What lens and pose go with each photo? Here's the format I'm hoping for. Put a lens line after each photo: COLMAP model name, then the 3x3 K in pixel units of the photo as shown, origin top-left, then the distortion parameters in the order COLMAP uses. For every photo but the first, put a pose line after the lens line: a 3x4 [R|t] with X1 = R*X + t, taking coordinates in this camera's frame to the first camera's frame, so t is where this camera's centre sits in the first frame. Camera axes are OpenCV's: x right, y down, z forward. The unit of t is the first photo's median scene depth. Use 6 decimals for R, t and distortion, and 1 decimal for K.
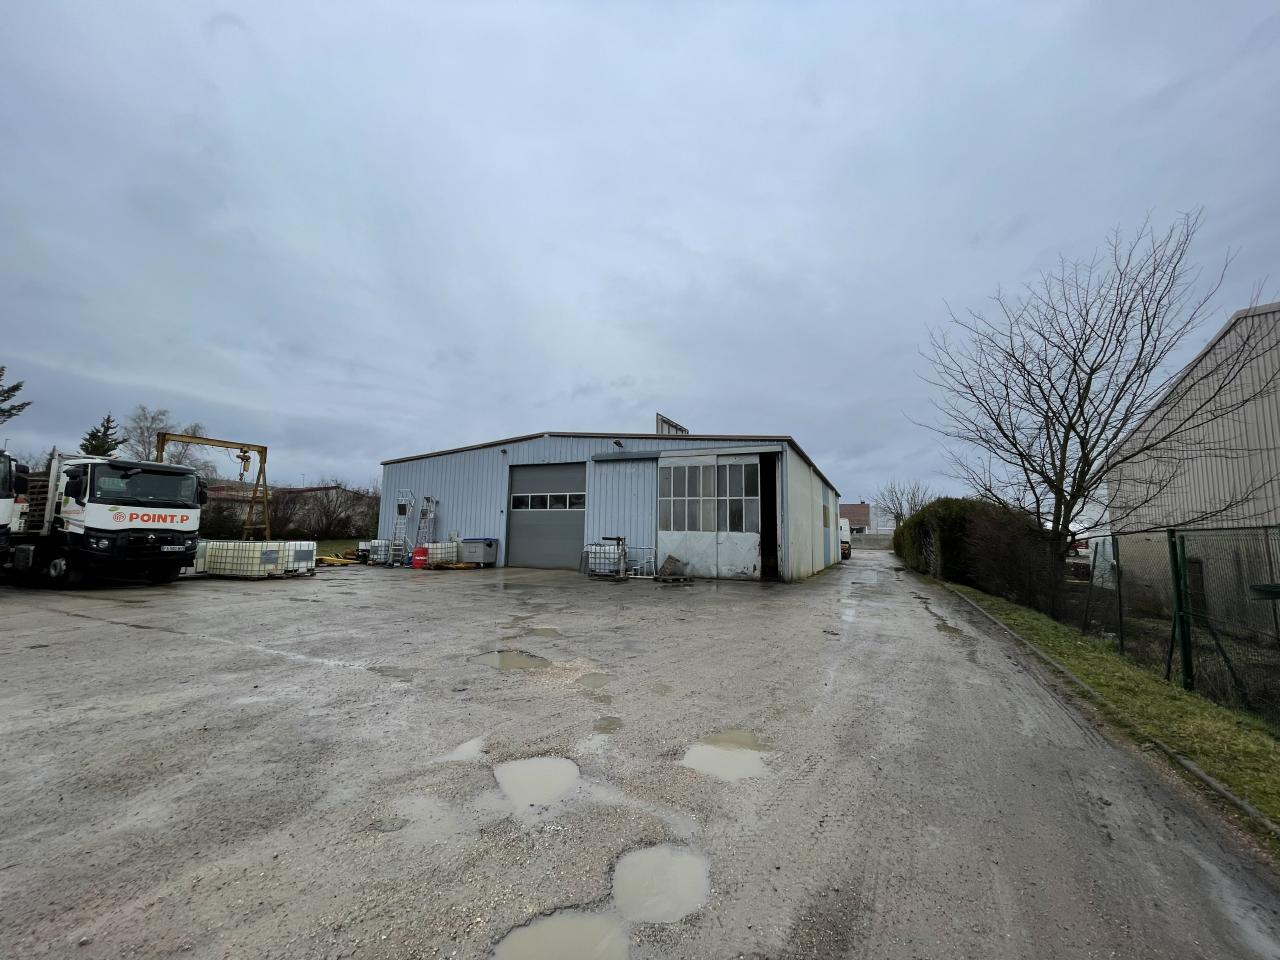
lens RADIAL K [[521.1, 0, 639.8], [0, 521.1, 480.0], [0, 0, 1]] dist [-0.000117, 0.000001]
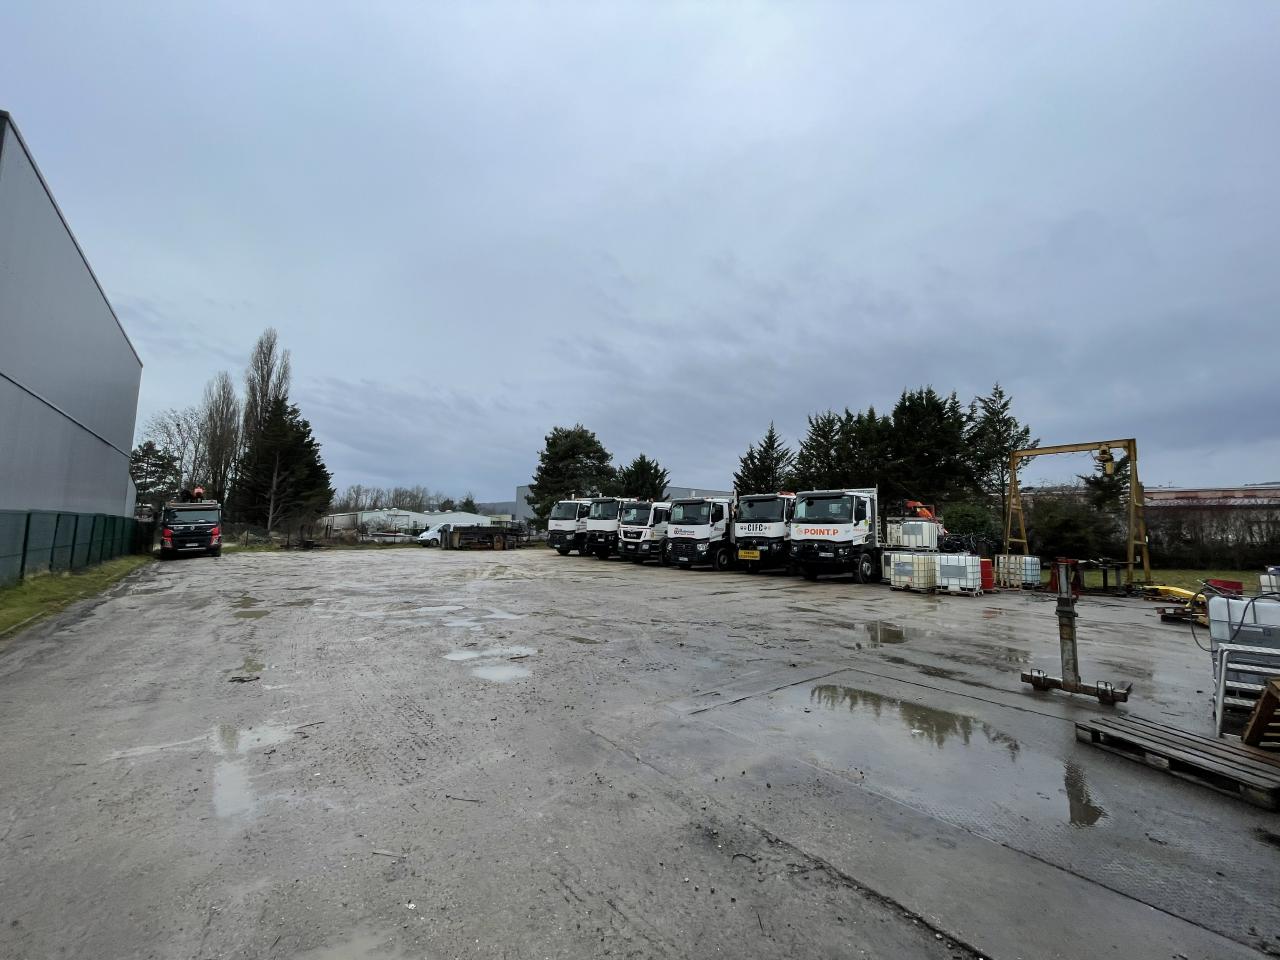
lens RADIAL K [[521.1, 0, 638.4], [0, 521.1, 479.5], [0, 0, 1]] dist [-0.000117, 0.000001]
pose [[-0.460008, -0.115611, -0.880356, 0.419406], [0.063357, 0.984686, -0.162417, 0.109023], [0.885651, -0.130490, -0.445639, 1.012179]]
